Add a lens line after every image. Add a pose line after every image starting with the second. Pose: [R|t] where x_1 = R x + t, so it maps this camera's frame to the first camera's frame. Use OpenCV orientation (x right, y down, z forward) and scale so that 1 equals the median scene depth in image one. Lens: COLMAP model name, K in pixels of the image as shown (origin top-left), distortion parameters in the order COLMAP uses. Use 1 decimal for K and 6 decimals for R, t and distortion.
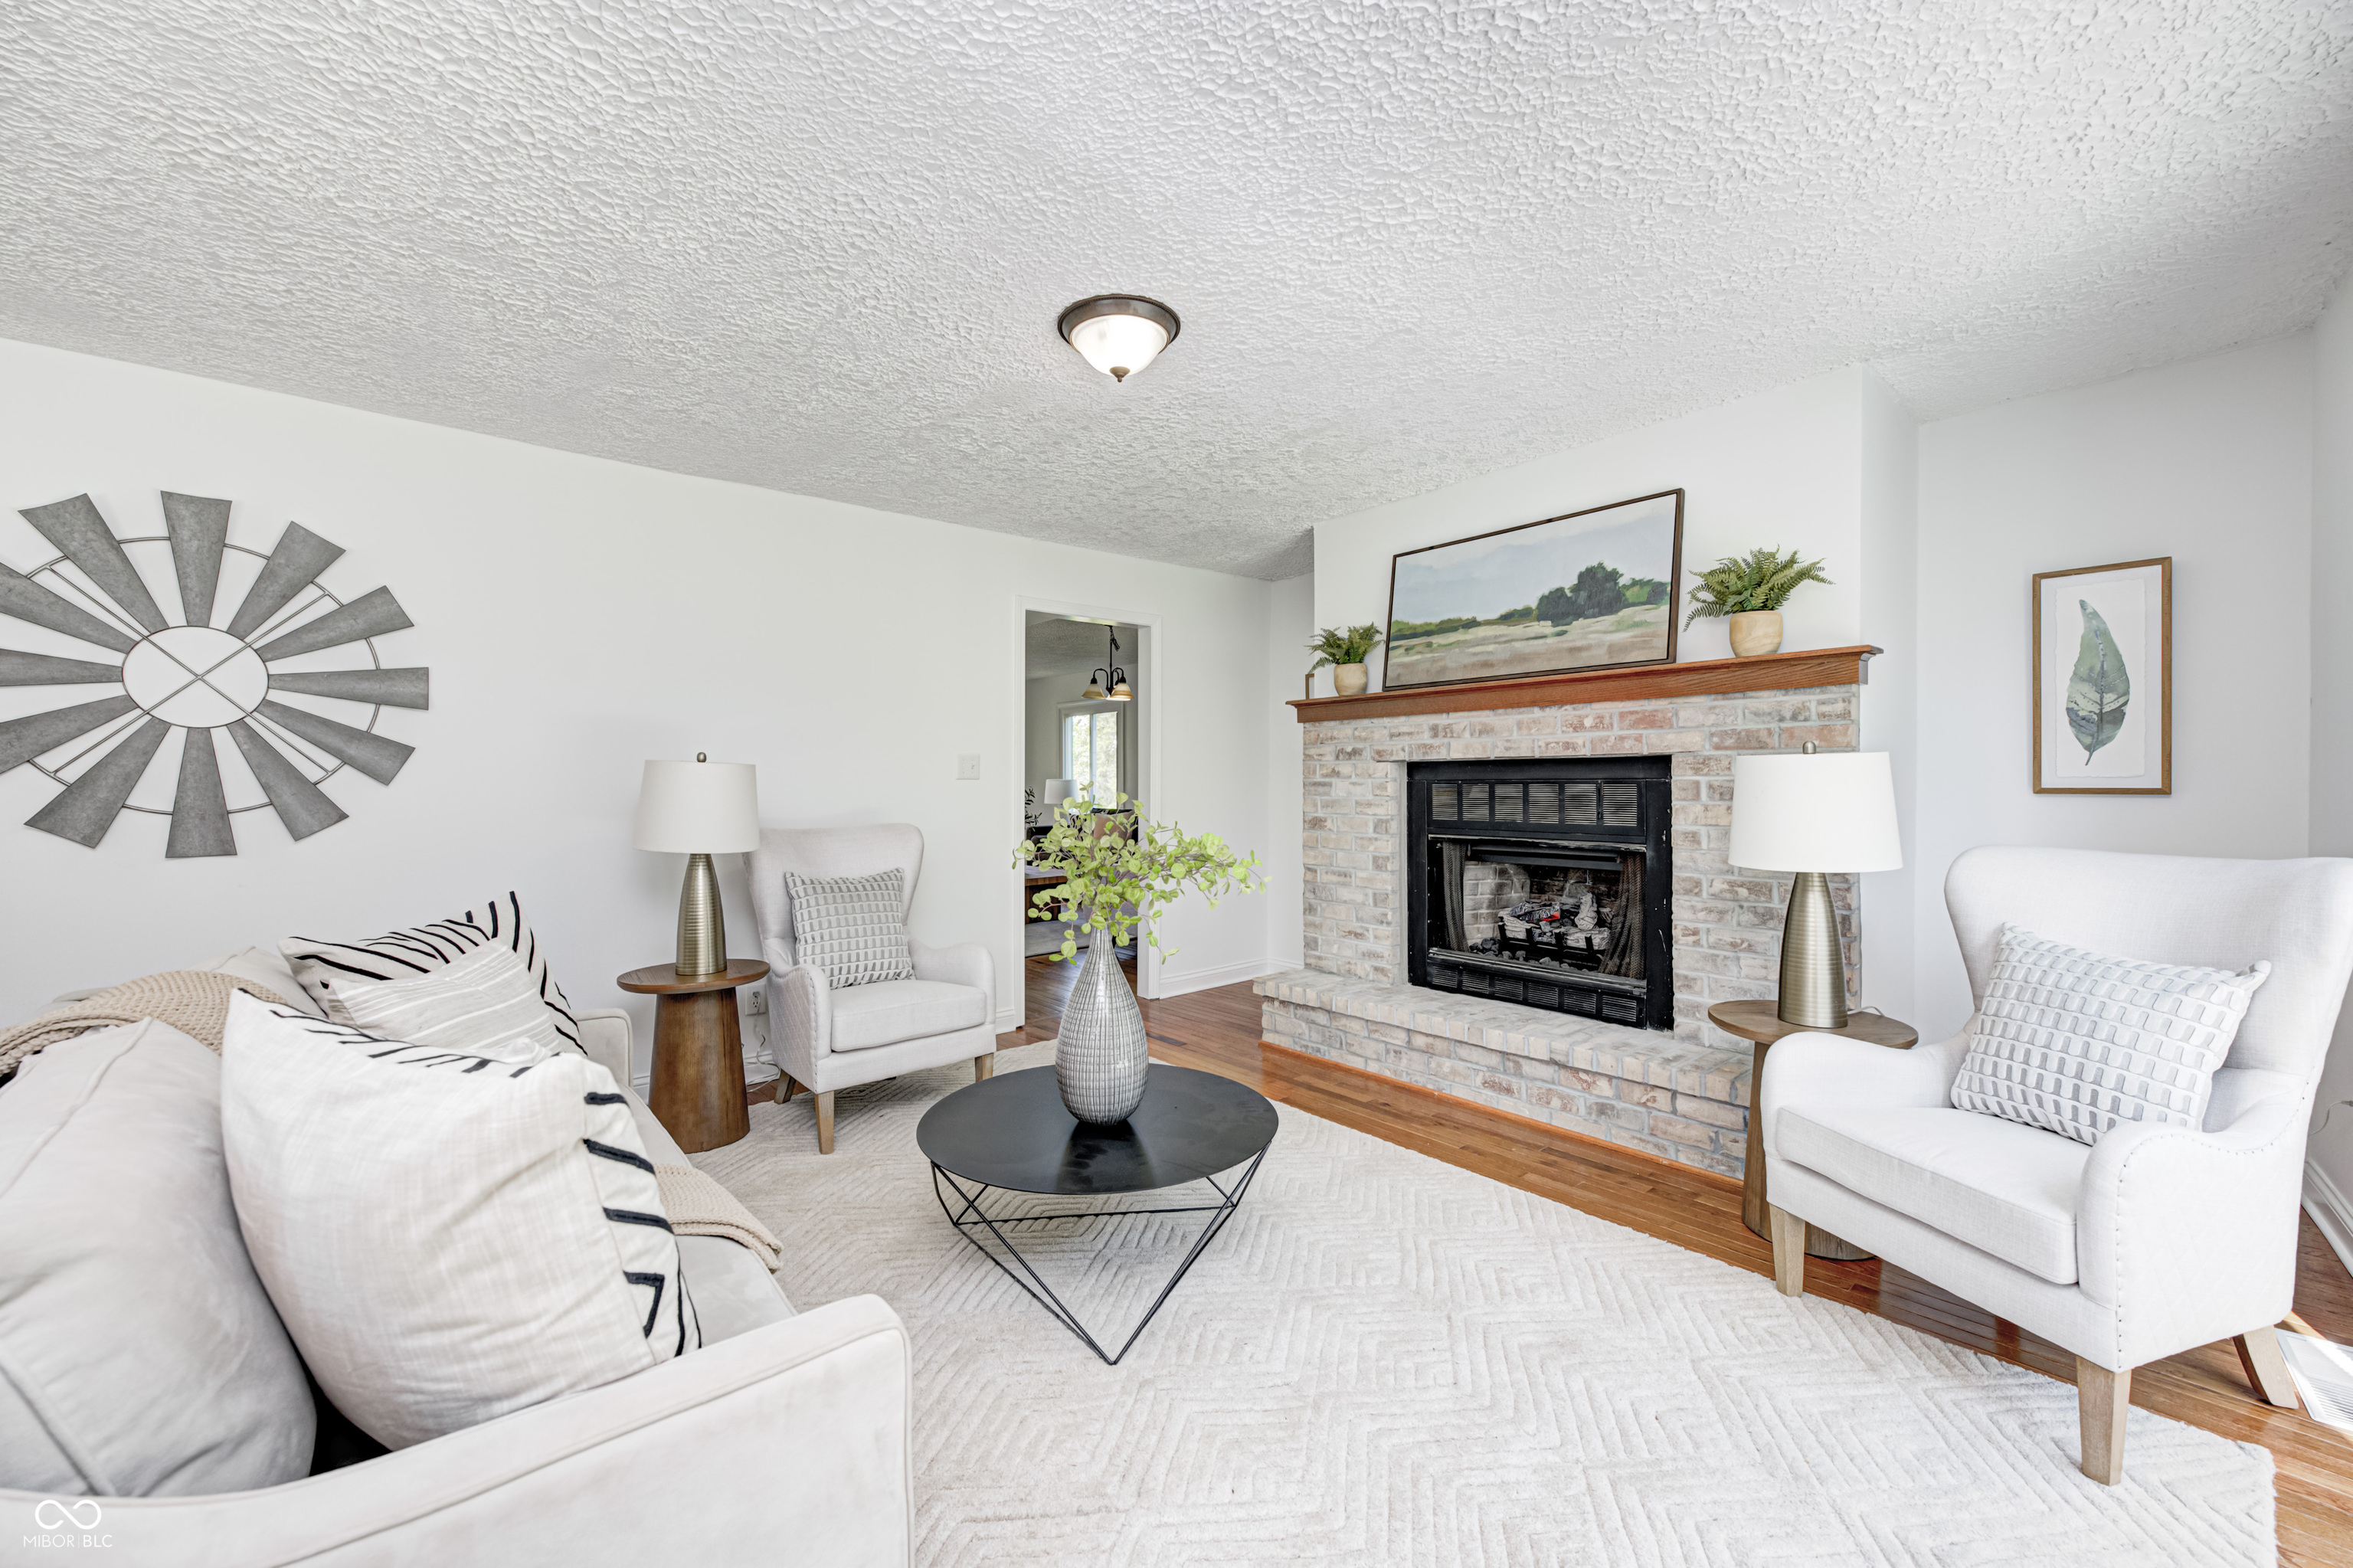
lens RADIAL K [[920.0, 0, 1169.3], [0, 920.0, 788.3], [0, 0, 1]] dist [0.001488, 0.000895]
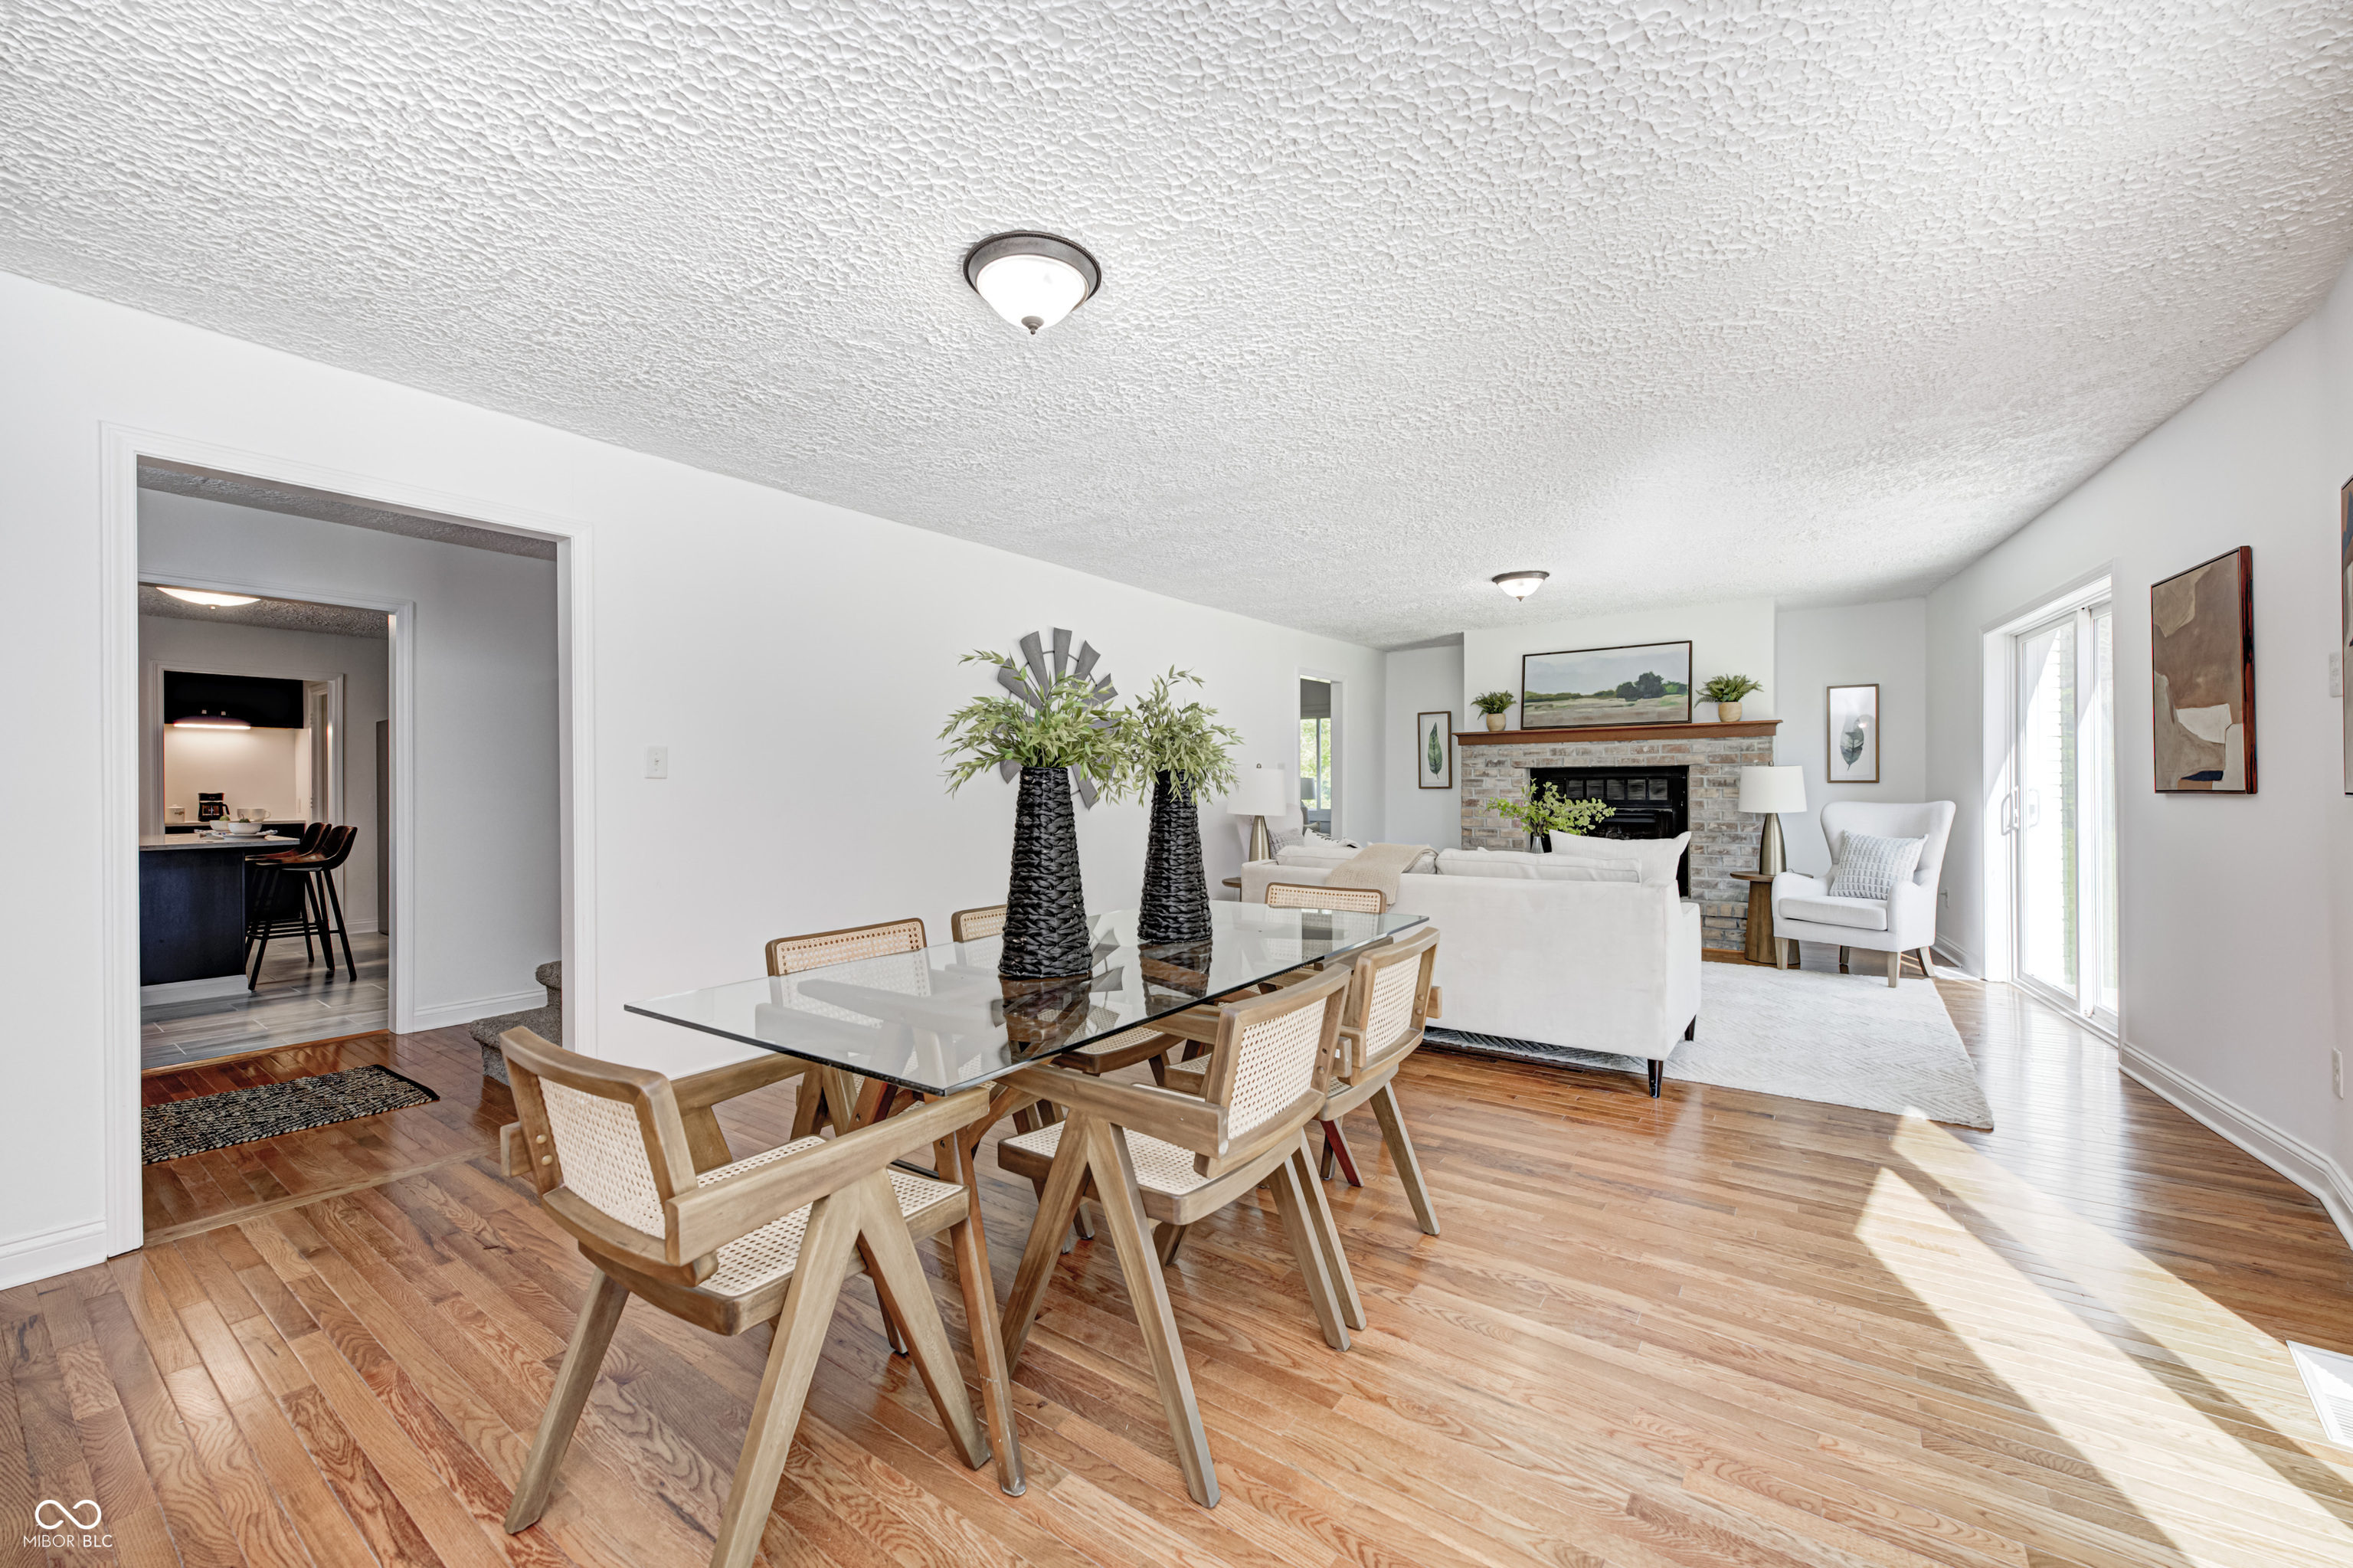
lens RADIAL K [[920.0, 0, 1176.3], [0, 920.0, 782.5], [0, 0, 1]] dist [0.001488, 0.000895]
pose [[0.969046, -0.003353, 0.246857, -1.089581], [0.005298, 0.999960, -0.007215, 0.011611], [-0.246823, 0.008300, 0.969025, -0.744249]]
